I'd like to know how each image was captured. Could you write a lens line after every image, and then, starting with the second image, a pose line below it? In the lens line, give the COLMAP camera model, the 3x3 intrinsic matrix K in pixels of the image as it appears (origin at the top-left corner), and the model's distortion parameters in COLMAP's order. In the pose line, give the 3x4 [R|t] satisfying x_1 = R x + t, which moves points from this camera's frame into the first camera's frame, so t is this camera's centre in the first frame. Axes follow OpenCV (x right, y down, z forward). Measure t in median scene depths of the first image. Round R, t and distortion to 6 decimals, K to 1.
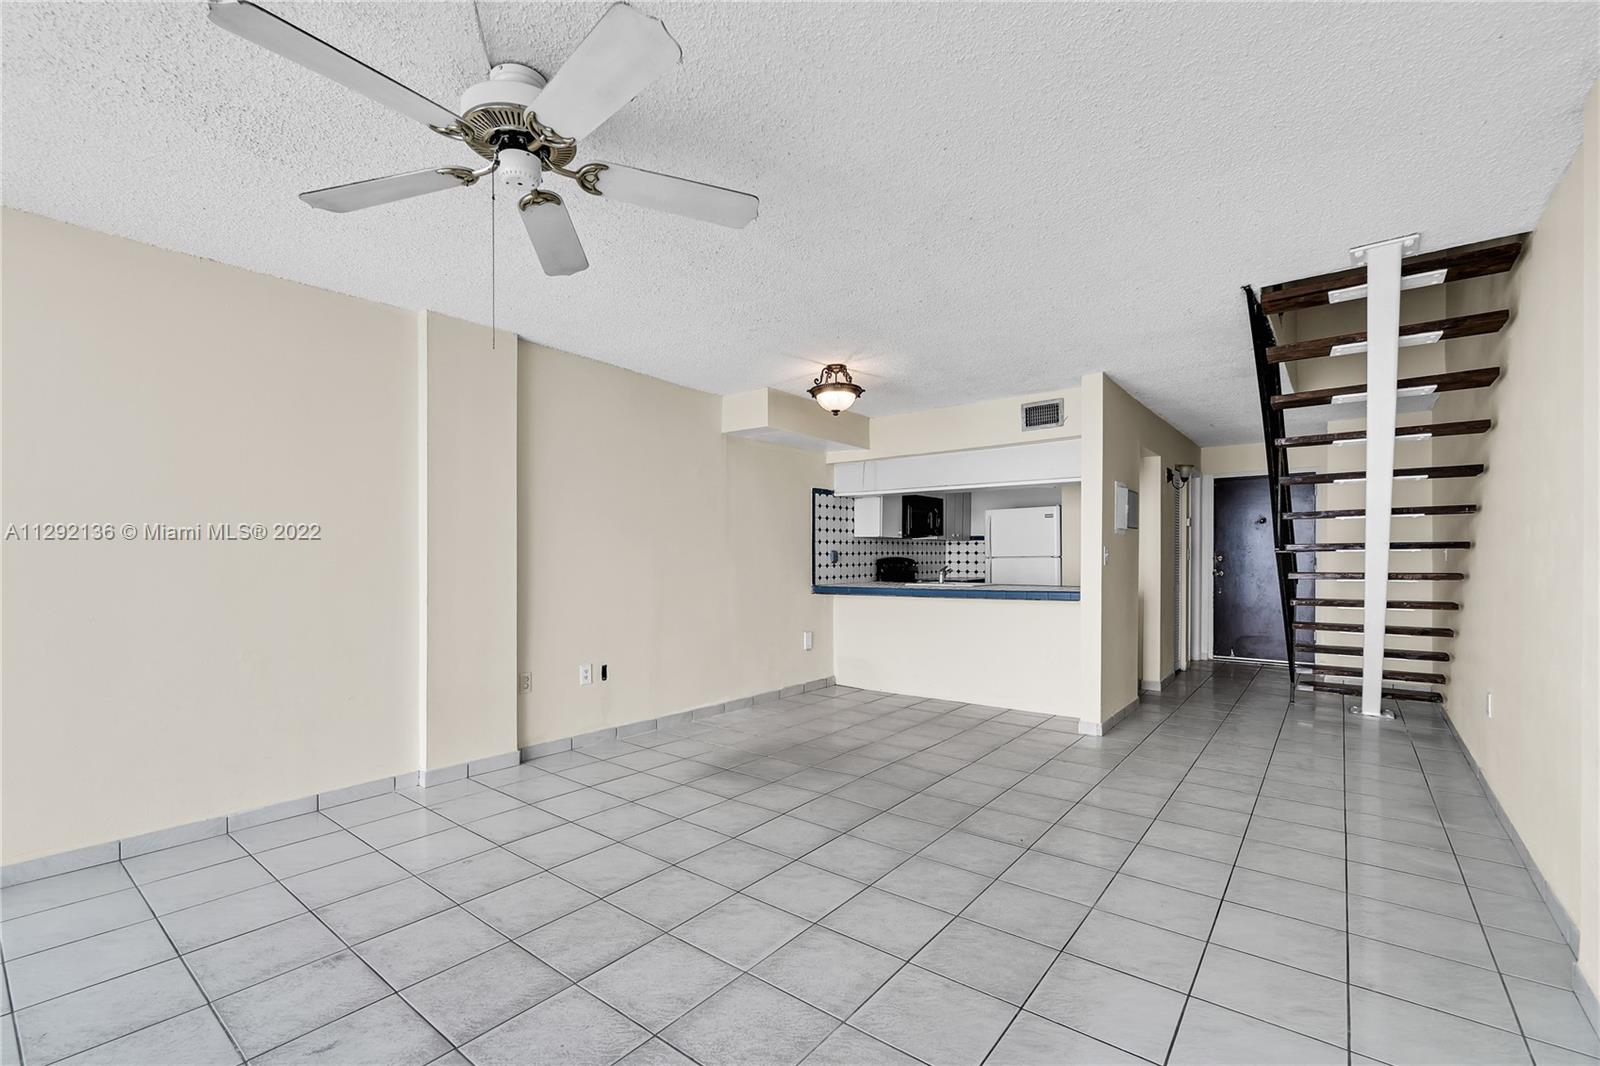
lens RADIAL K [[772.5, 0, 918.9], [0, 772.5, 580.5], [0, 0, 1]] dist [0.002712, -0.000330]
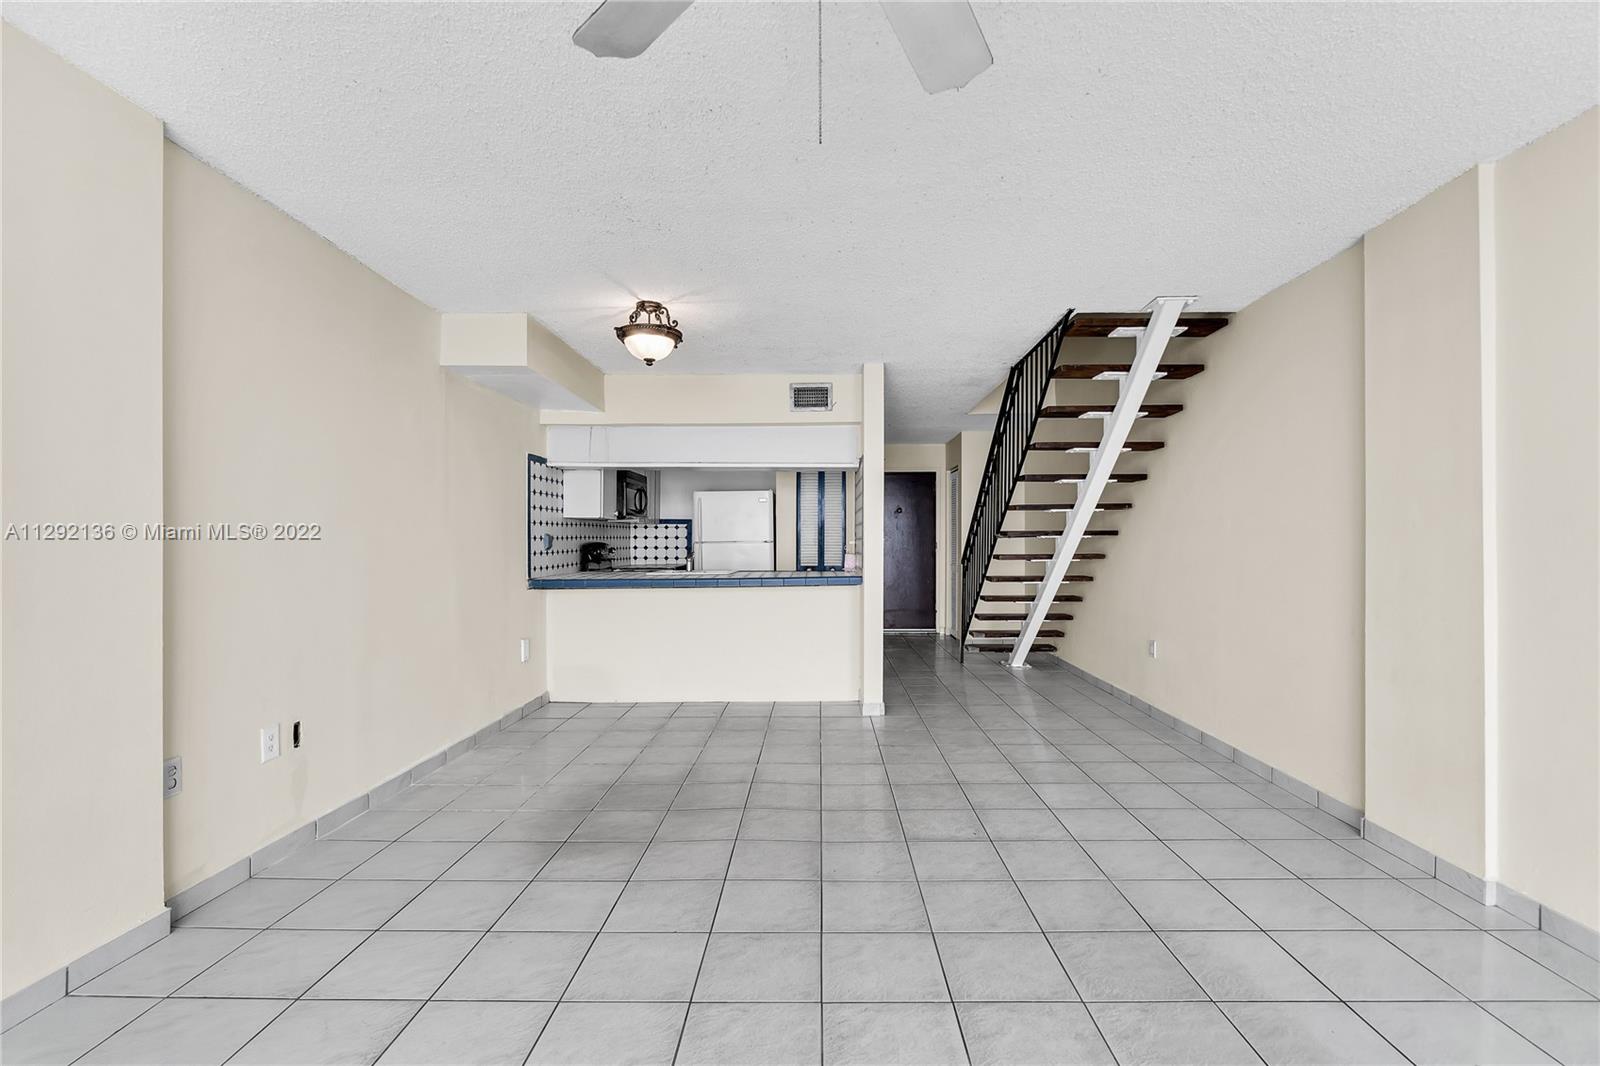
lens RADIAL K [[704.7, 0, 939.5], [0, 704.7, 560.6], [0, 0, 1]] dist [-0.000020, -0.000656]
pose [[0.786014, -0.016585, 0.617986, -0.284490], [0.019157, 0.999813, 0.002466, -0.006324], [-0.617912, 0.009900, 0.786185, 0.210910]]
